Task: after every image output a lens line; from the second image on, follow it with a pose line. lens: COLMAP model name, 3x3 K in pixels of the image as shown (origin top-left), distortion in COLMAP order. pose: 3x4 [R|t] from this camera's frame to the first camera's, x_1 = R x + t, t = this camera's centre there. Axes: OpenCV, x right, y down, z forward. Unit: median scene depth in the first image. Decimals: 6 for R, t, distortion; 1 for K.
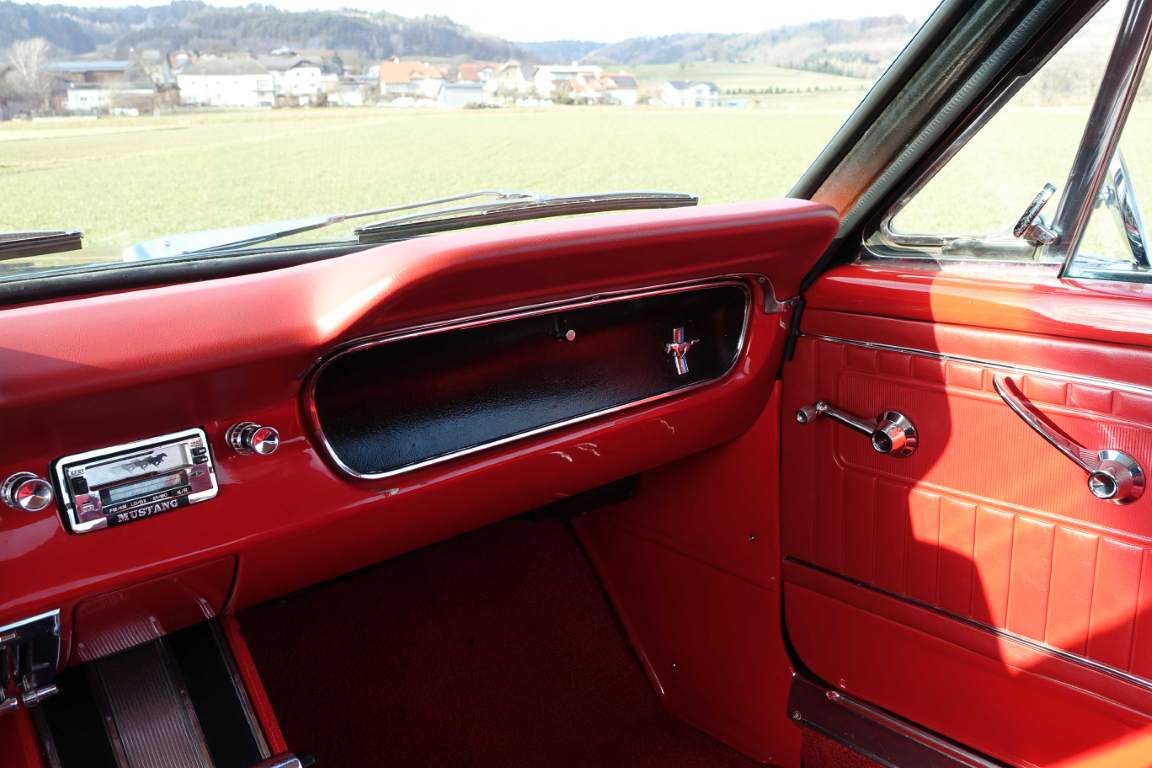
lens RADIAL K [[1009.3, 0, 576.0], [0, 1009.3, 384.0], [0, 0, 1]] dist [-0.023084, 0.005620]
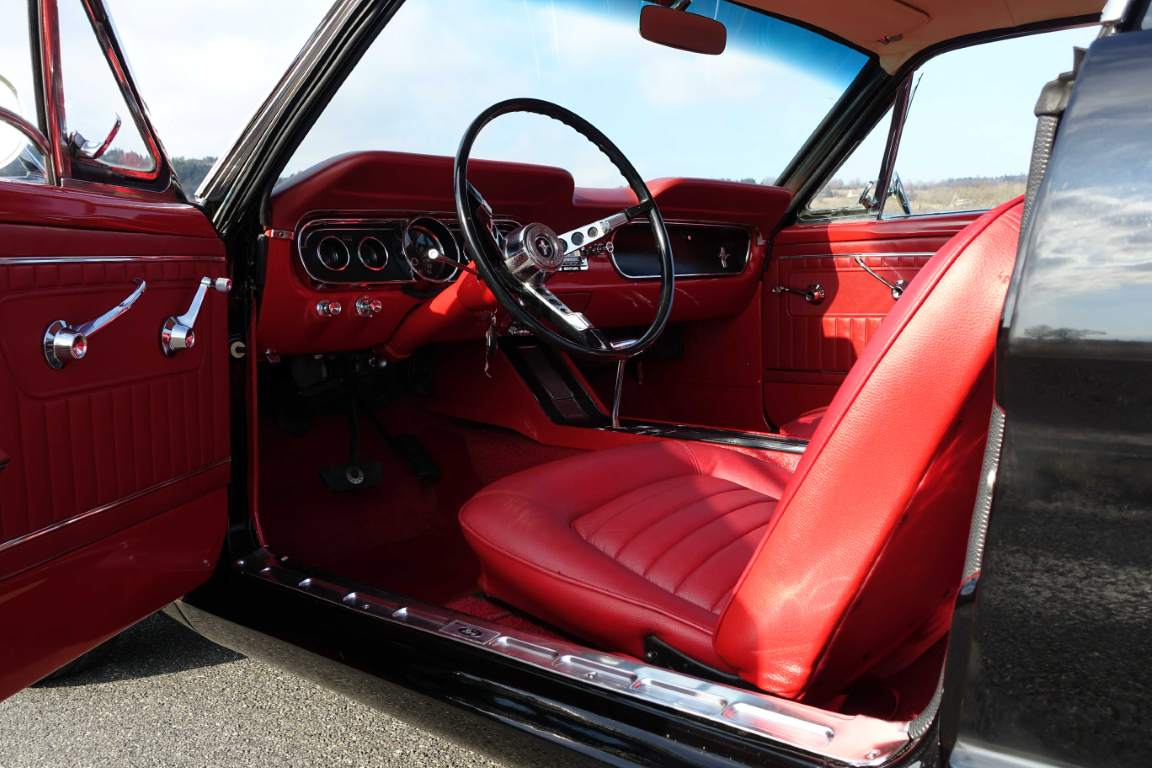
lens RADIAL K [[1009.3, 0, 576.0], [0, 1009.3, 384.0], [0, 0, 1]] dist [-0.023084, 0.005620]
pose [[0.992330, 0.001105, 0.123610, -0.544403], [0.017367, 0.988796, -0.148258, 0.620221], [-0.122389, 0.149268, 0.981193, -1.240991]]
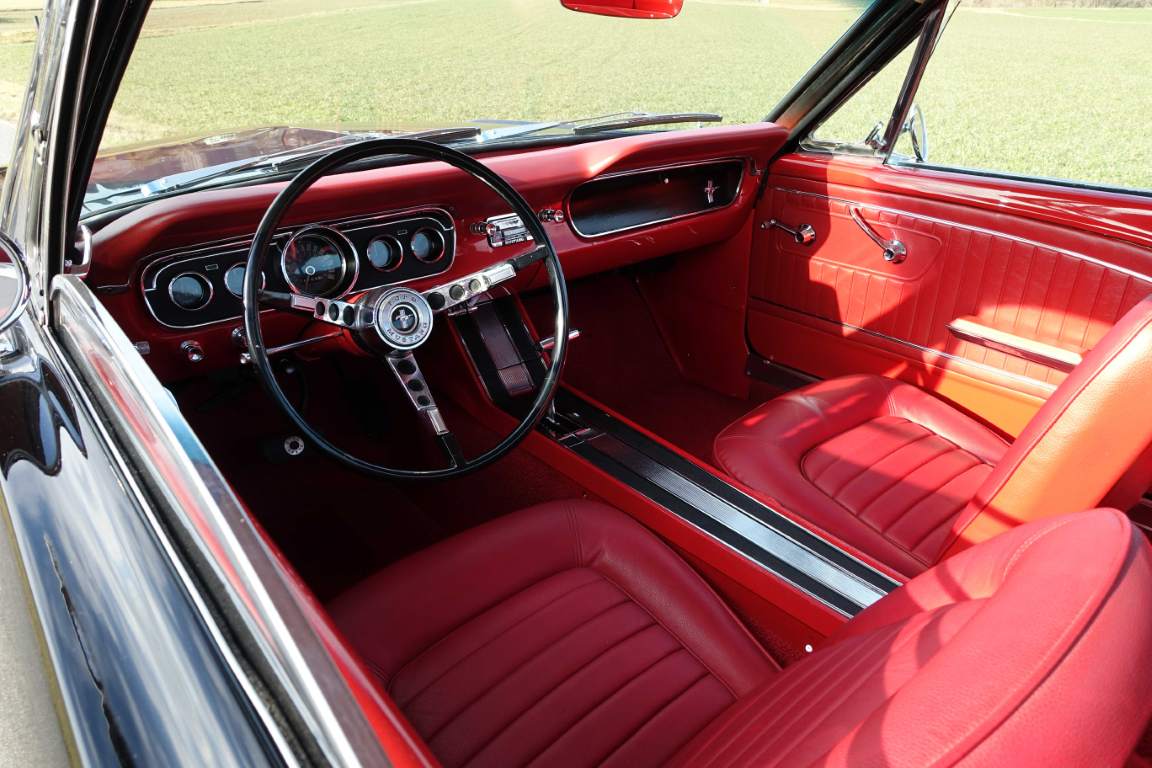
lens RADIAL K [[786.3, 0, 576.0], [0, 786.3, 384.0], [0, 0, 1]] dist [0.007418, -0.048718]
pose [[0.999134, 0.041566, -0.002073, -0.174341], [-0.040429, 0.981207, 0.188674, 0.069878], [0.009877, -0.188427, 0.982038, -0.785665]]
